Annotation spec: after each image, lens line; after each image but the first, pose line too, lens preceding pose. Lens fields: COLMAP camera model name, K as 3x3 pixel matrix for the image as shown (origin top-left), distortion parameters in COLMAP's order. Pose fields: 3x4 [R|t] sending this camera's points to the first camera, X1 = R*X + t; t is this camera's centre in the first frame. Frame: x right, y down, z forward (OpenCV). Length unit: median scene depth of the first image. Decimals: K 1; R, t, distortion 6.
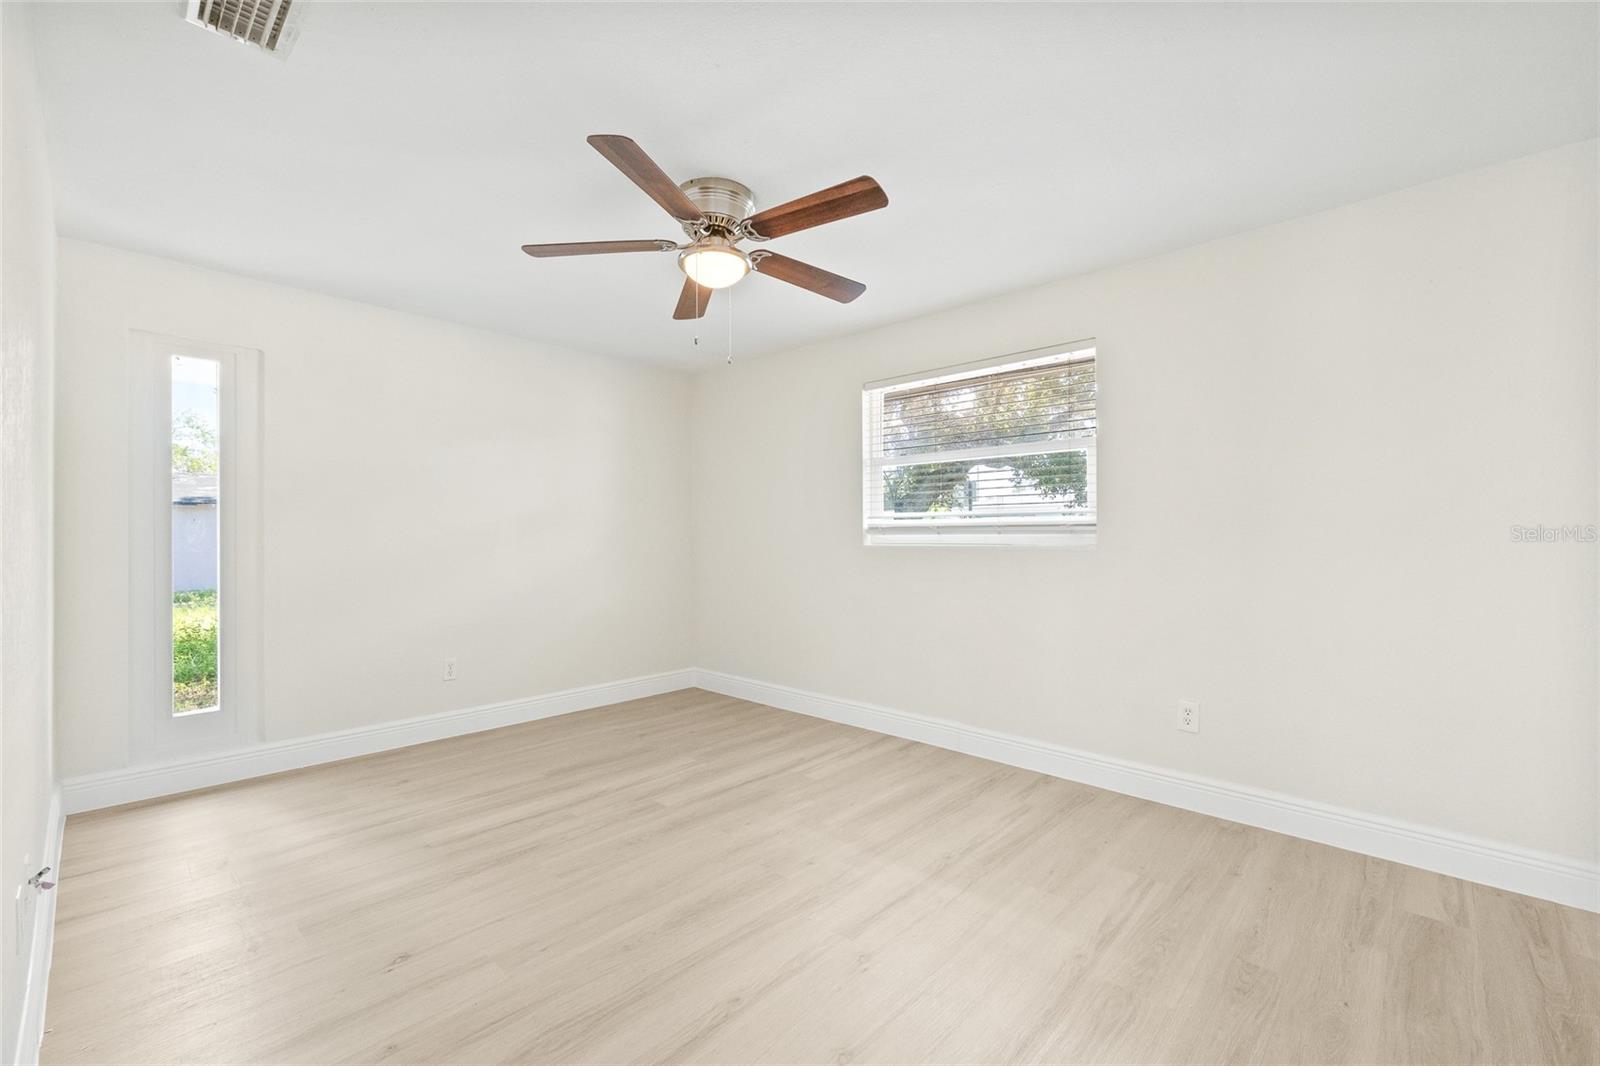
lens RADIAL K [[667.6, 0, 796.0], [0, 667.6, 528.6], [0, 0, 1]] dist [-0.000765, -0.000109]
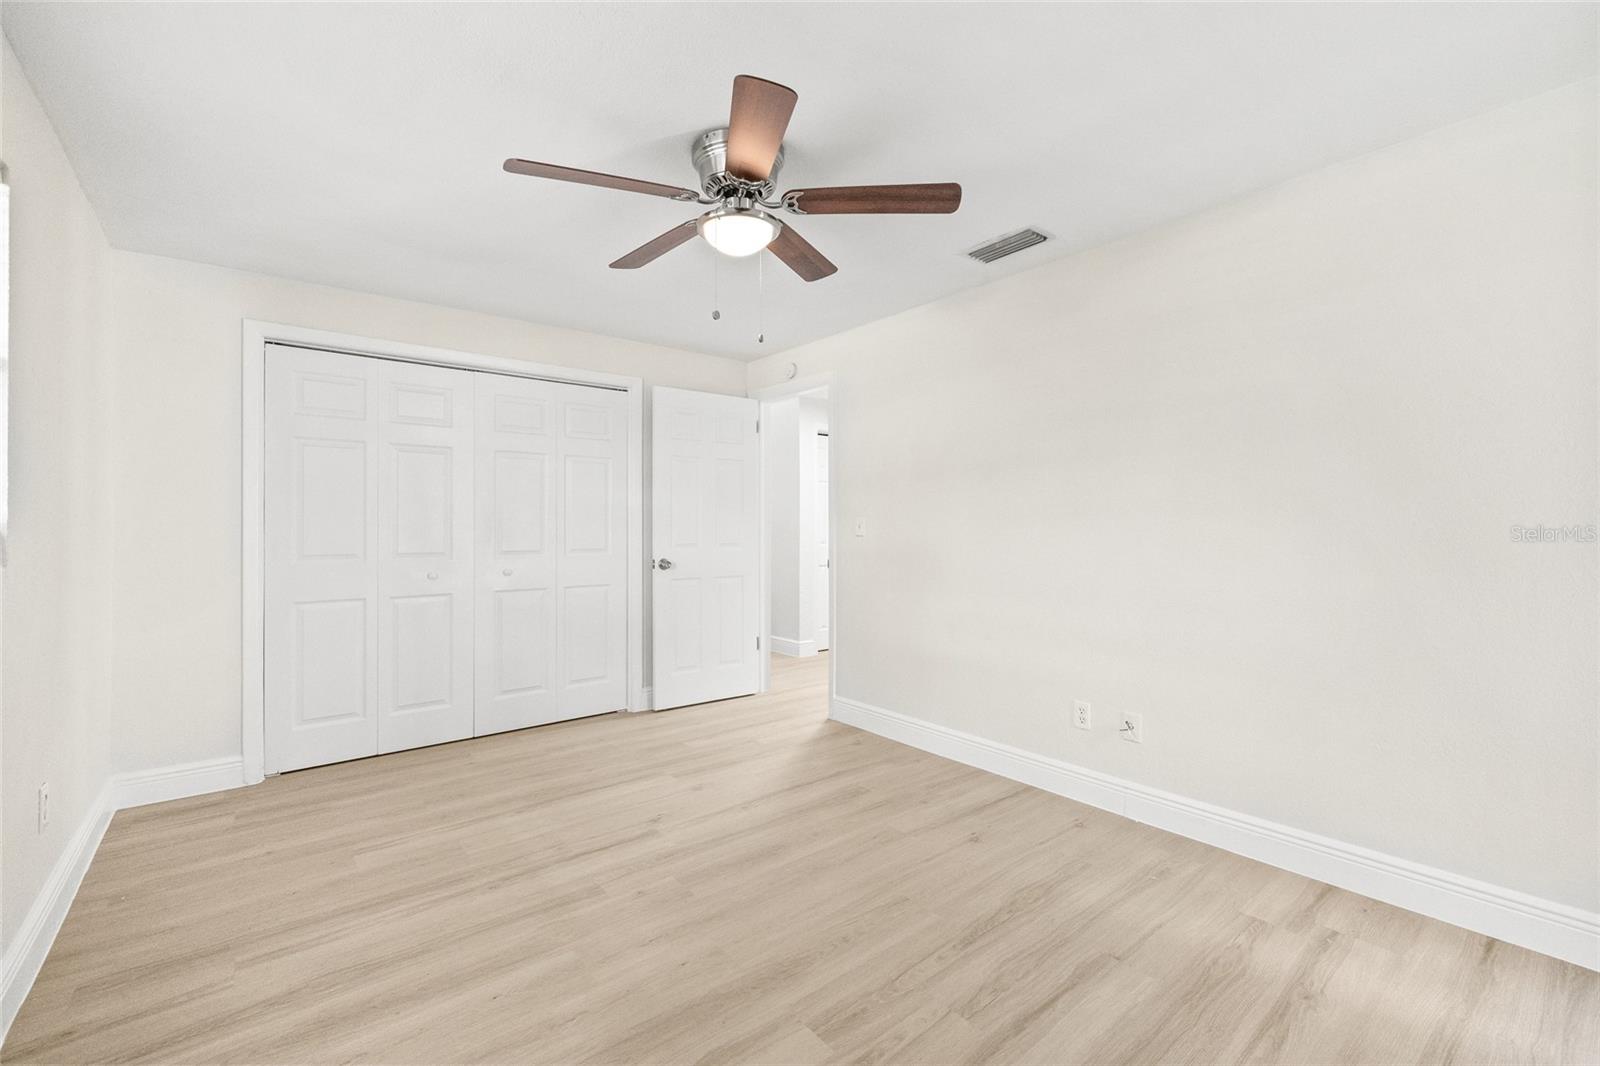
lens RADIAL K [[667.6, 0, 796.0], [0, 667.6, 528.6], [0, 0, 1]] dist [-0.000765, -0.000109]
pose [[-0.991633, 0.002159, 0.129073, -0.295550], [0.000919, 0.999953, -0.009661, 0.006496], [-0.129088, -0.009461, -0.991588, 1.790382]]
